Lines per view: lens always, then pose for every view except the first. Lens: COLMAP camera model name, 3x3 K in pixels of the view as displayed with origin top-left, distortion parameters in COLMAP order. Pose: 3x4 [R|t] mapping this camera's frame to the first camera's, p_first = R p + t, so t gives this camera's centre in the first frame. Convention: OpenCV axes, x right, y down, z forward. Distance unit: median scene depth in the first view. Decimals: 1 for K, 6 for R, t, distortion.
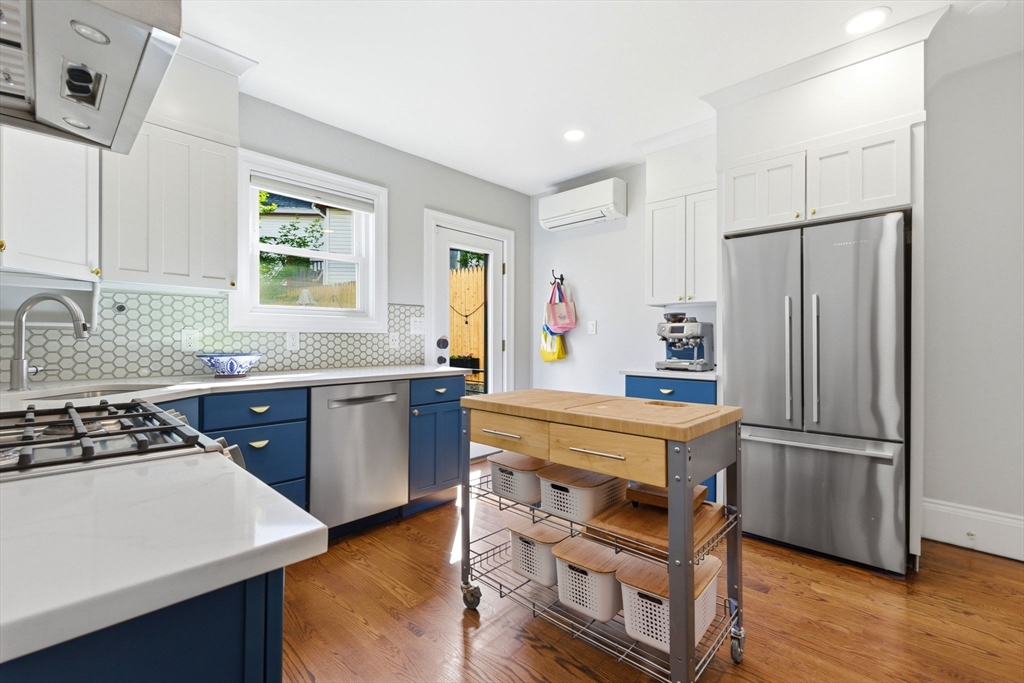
lens RADIAL K [[440.9, 0, 507.3], [0, 440.9, 341.9], [0, 0, 1]] dist [0.001470, 0.000402]
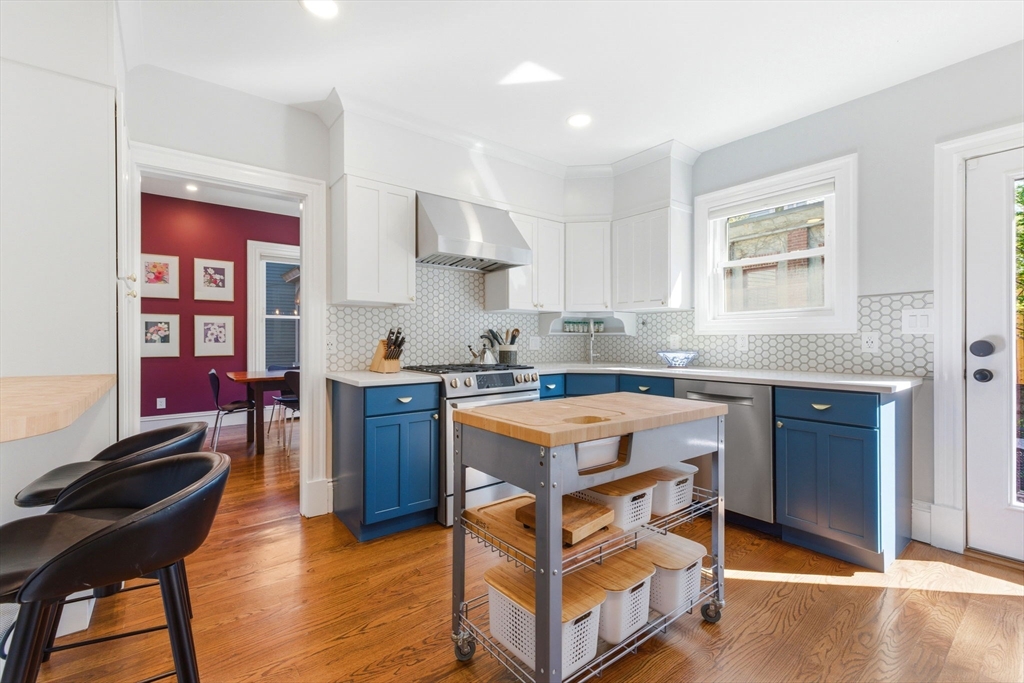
lens RADIAL K [[440.9, 0, 507.3], [0, 440.9, 341.9], [0, 0, 1]] dist [0.001470, 0.000402]
pose [[-0.157638, 0.006502, -0.987475, 0.711013], [-0.002019, 0.999974, 0.006907, -0.009965], [0.987495, 0.003083, -0.157621, 0.573338]]
